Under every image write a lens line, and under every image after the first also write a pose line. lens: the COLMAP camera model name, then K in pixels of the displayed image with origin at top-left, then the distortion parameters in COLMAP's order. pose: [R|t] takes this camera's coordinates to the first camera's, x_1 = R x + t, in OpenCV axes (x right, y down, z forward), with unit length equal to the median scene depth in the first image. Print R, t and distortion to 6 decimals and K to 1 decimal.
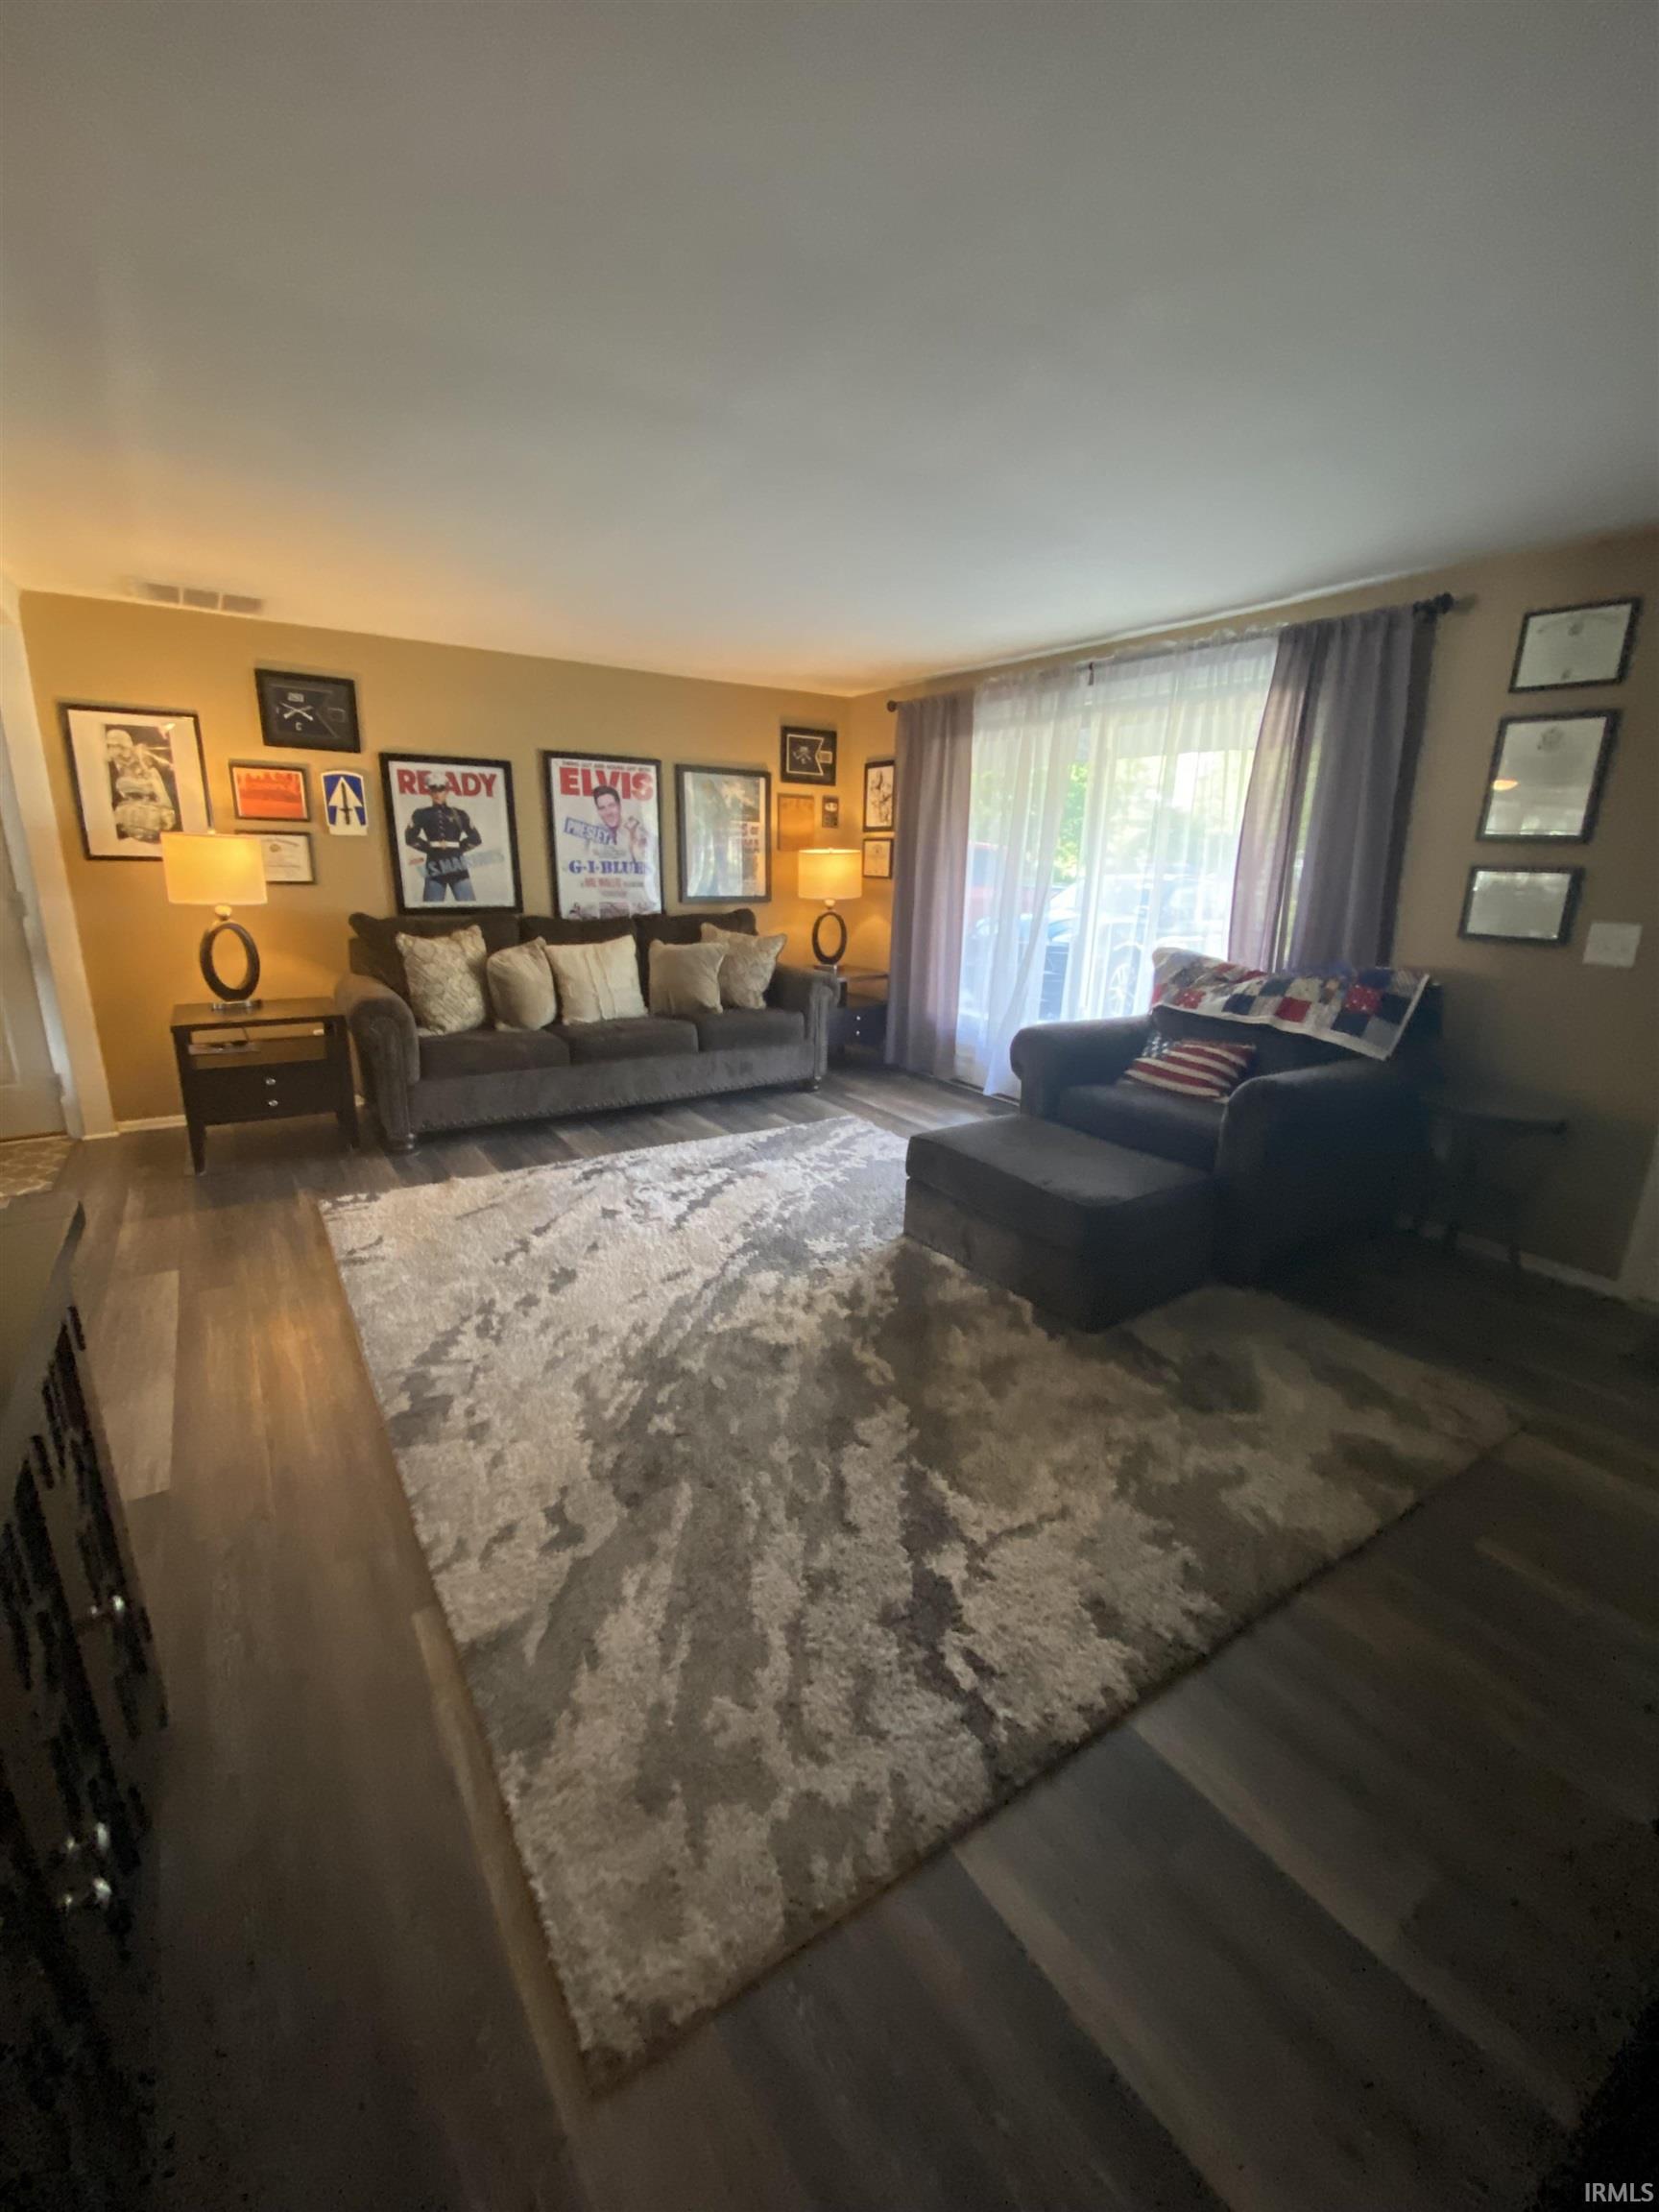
lens RADIAL K [[893.2, 0, 821.0], [0, 893.2, 1091.7], [0, 0, 1]] dist [0.024828, -0.018273]
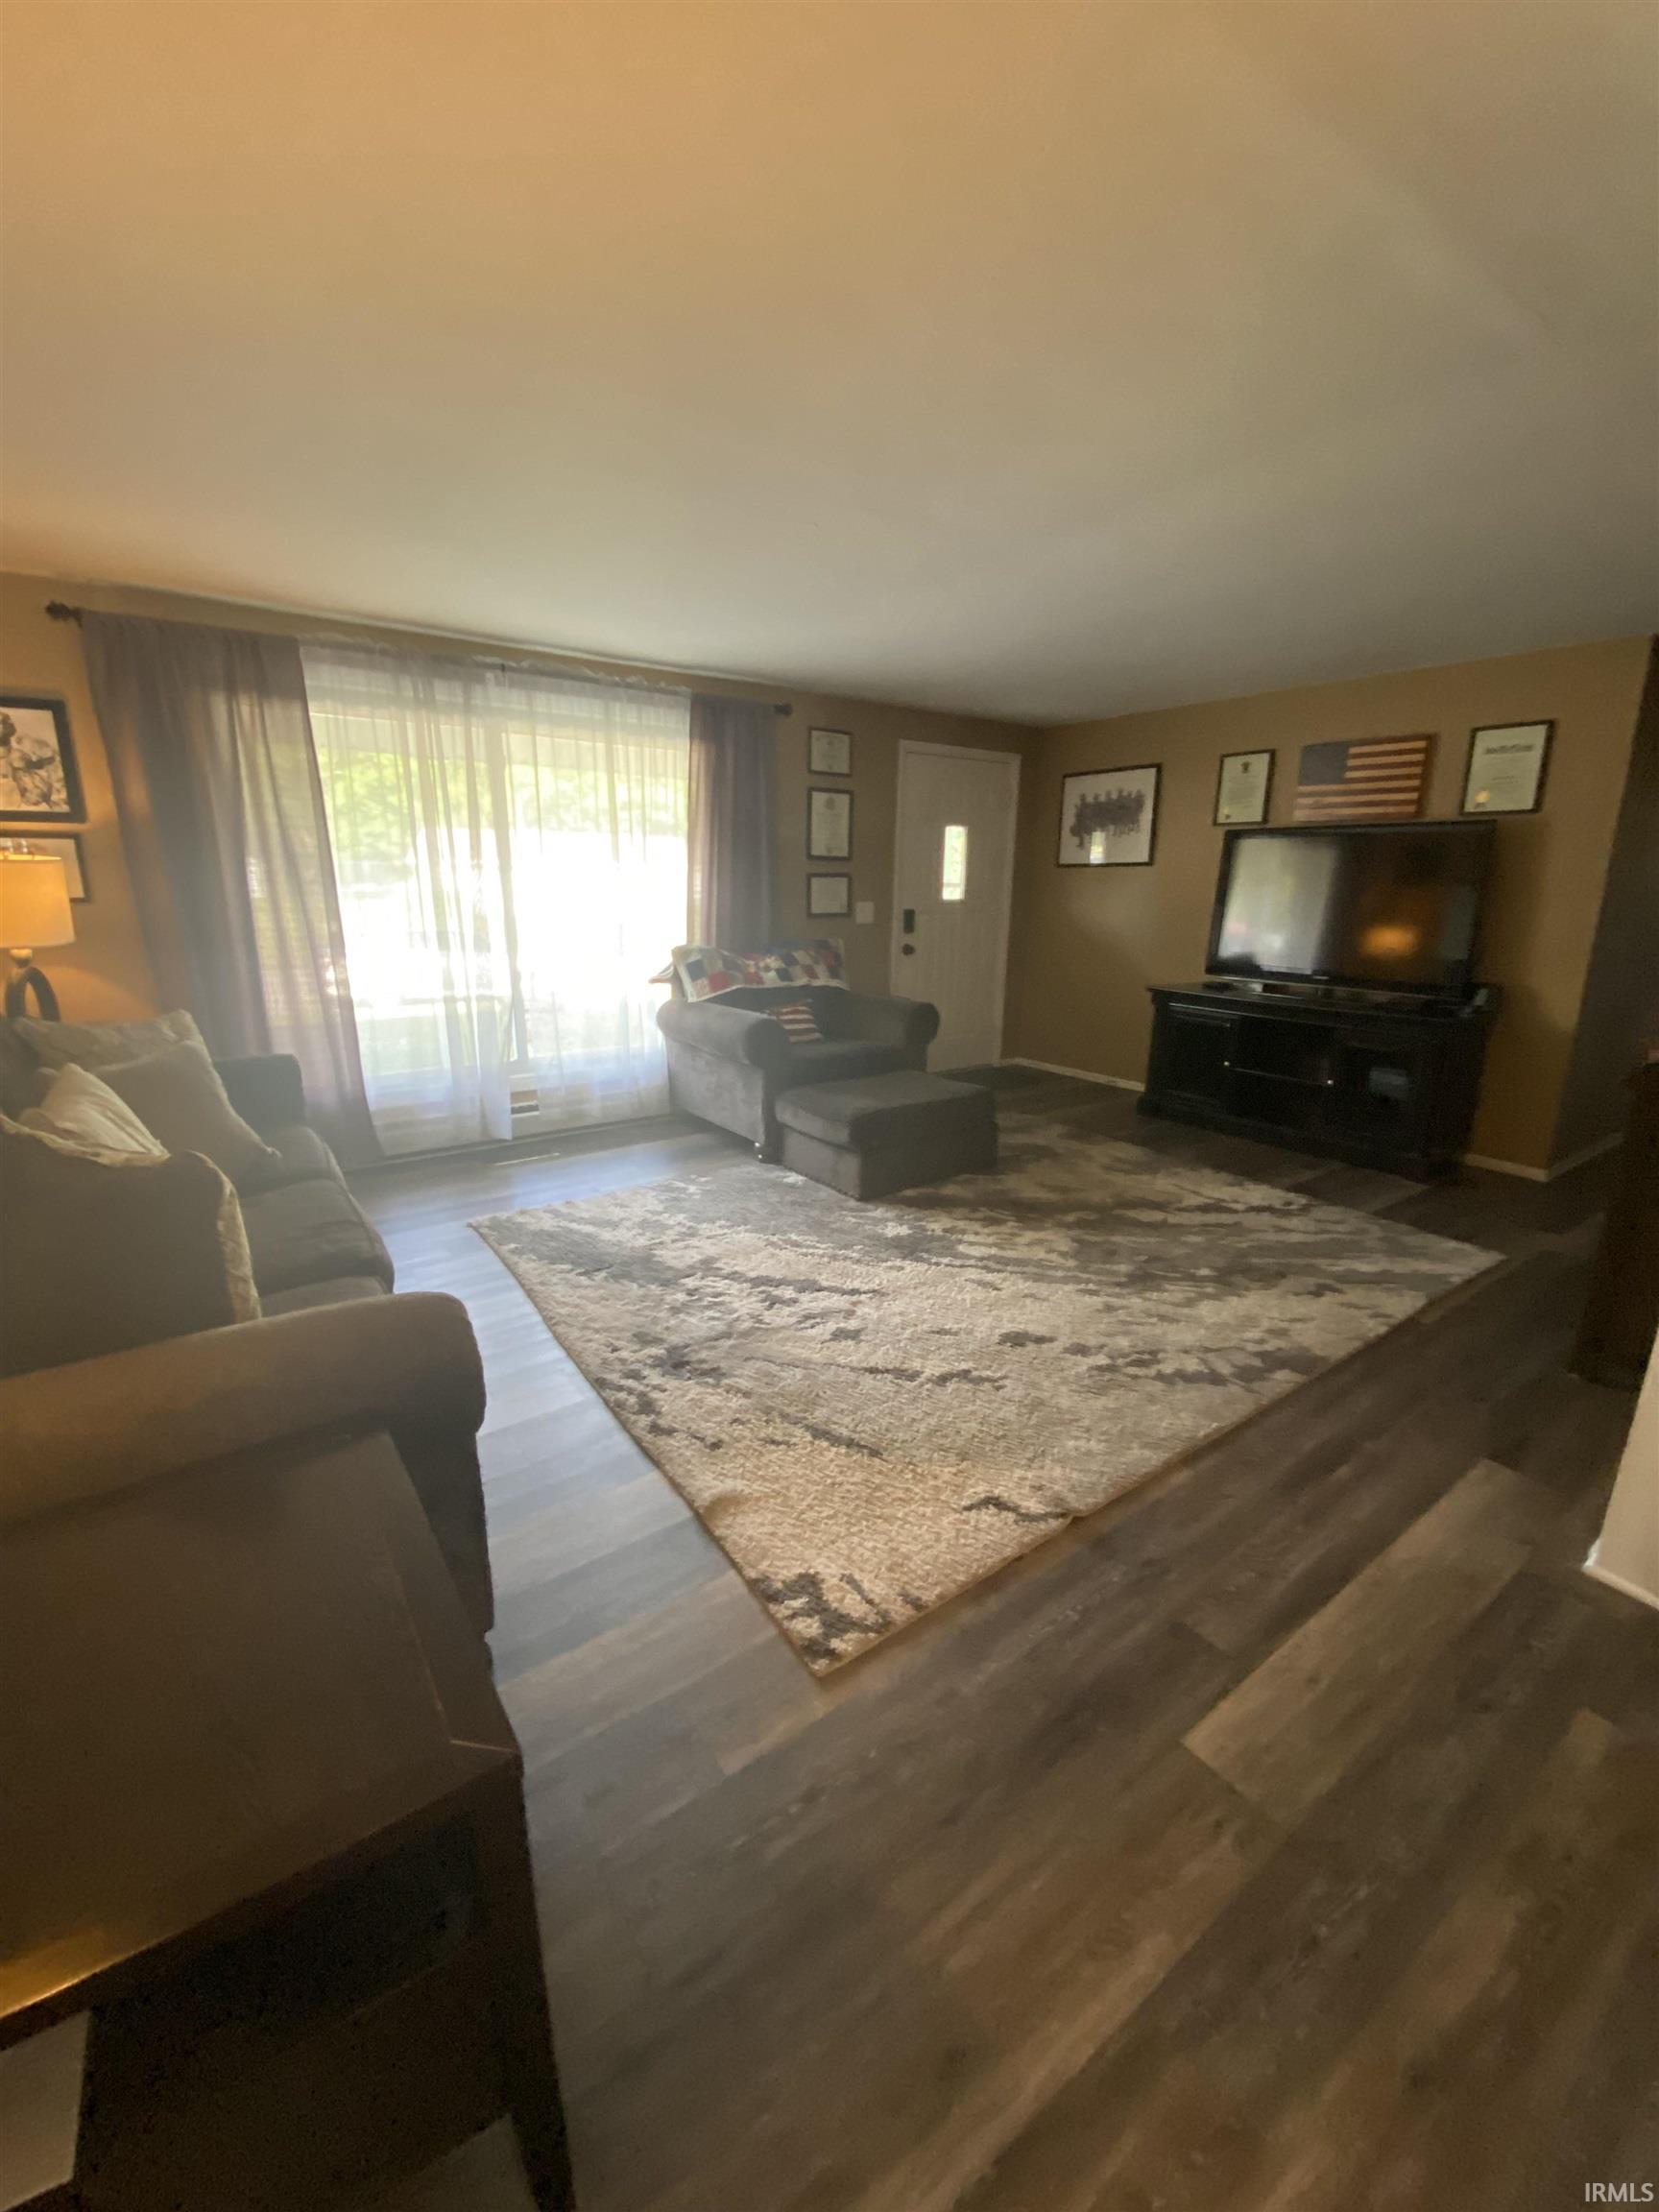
lens RADIAL K [[893.2, 0, 812.8], [0, 893.2, 1116.3], [0, 0, 1]] dist [0.024828, -0.018273]
pose [[-0.028951, -0.284414, 0.958264, -1.170701], [0.245447, 0.927293, 0.282637, -0.342531], [-0.968978, 0.243385, 0.042963, 1.172302]]
